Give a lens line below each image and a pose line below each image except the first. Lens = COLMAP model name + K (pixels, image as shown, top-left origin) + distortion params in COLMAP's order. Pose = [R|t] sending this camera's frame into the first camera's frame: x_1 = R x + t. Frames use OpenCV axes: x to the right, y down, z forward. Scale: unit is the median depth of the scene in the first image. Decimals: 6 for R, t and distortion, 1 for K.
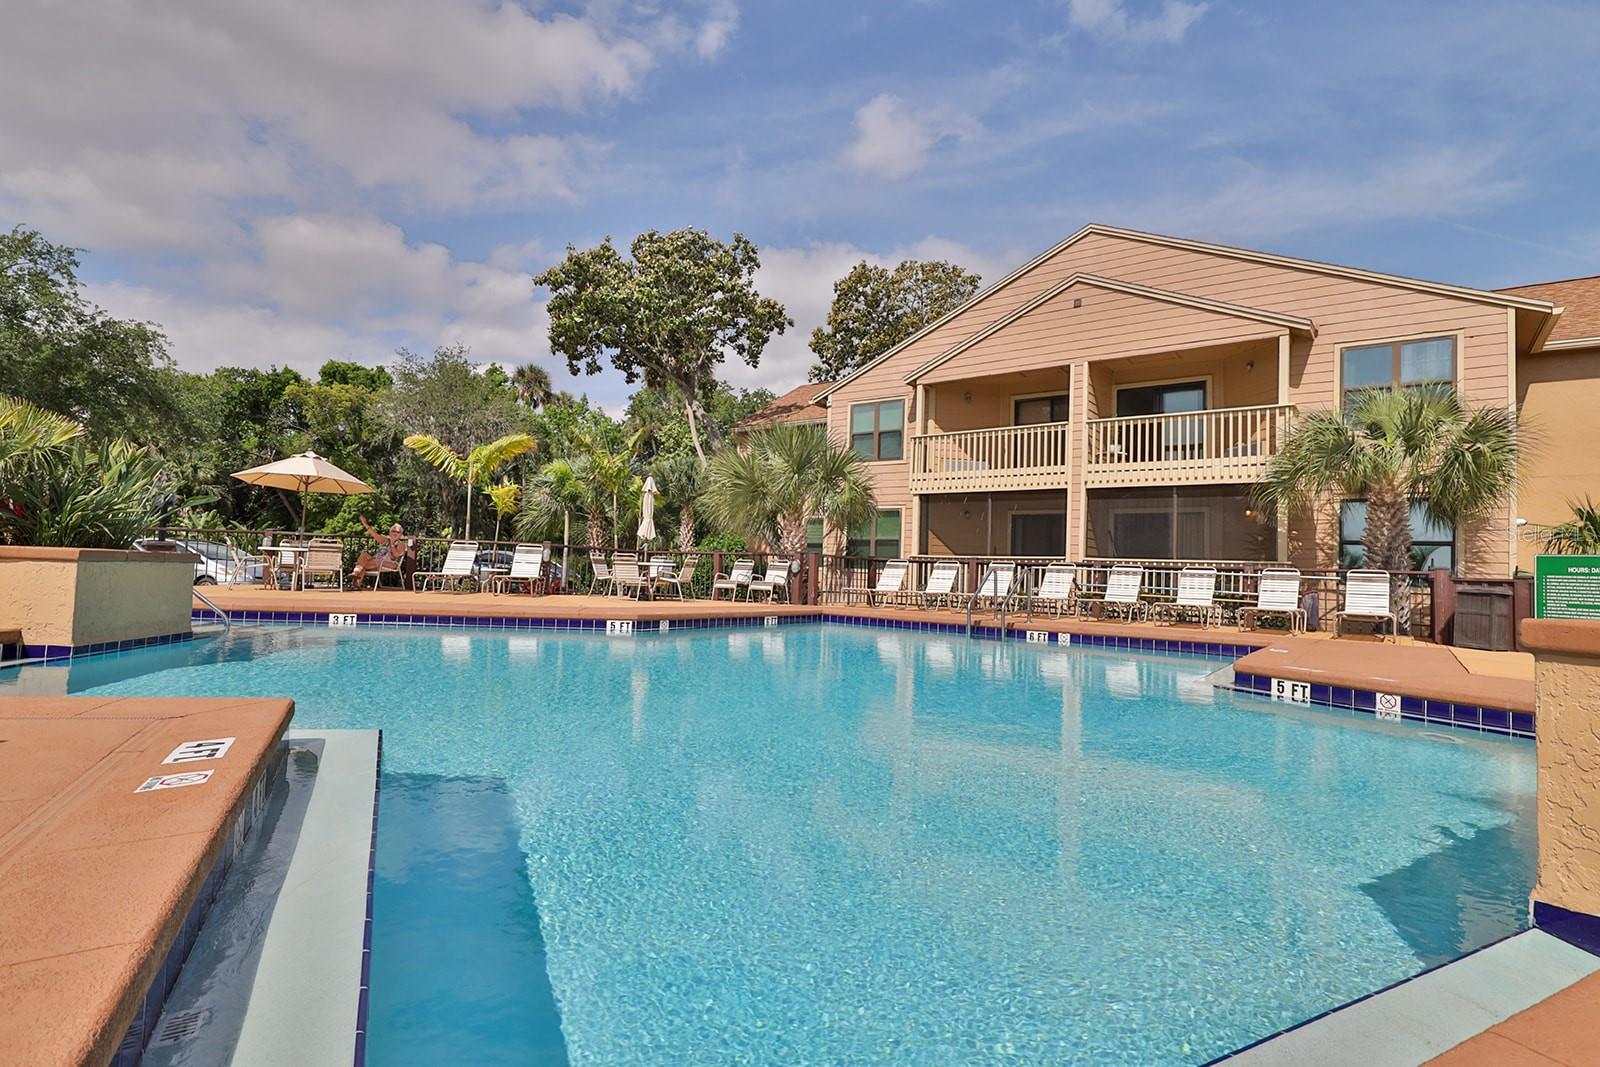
lens RADIAL K [[801.1, 0, 800.0], [0, 801.1, 533.5], [0, 0, 1]] dist [0.001821, 0.000262]
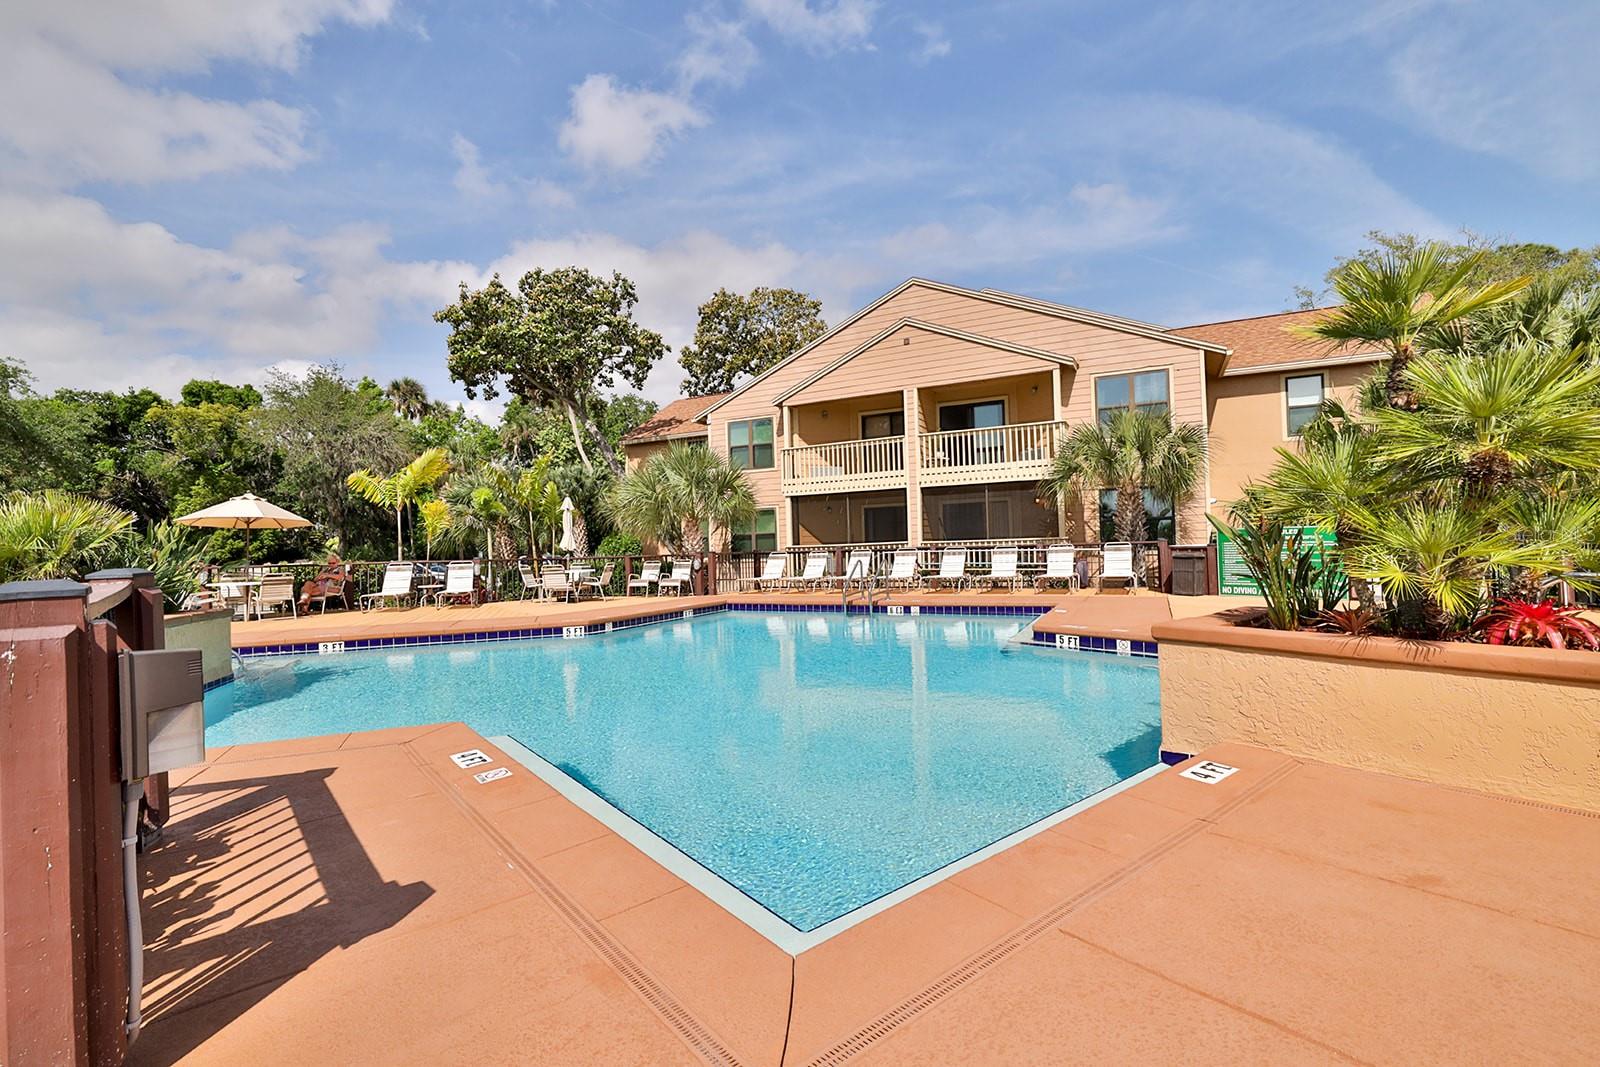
lens RADIAL K [[722.6, 0, 800.0], [0, 722.6, 533.5], [0, 0, 1]] dist [0.002605, 0.000492]
pose [[0.980308, -0.062542, 0.187308, -0.052535], [0.056638, 0.997720, 0.036711, -0.035399], [-0.189177, -0.025379, 0.981615, -0.099105]]
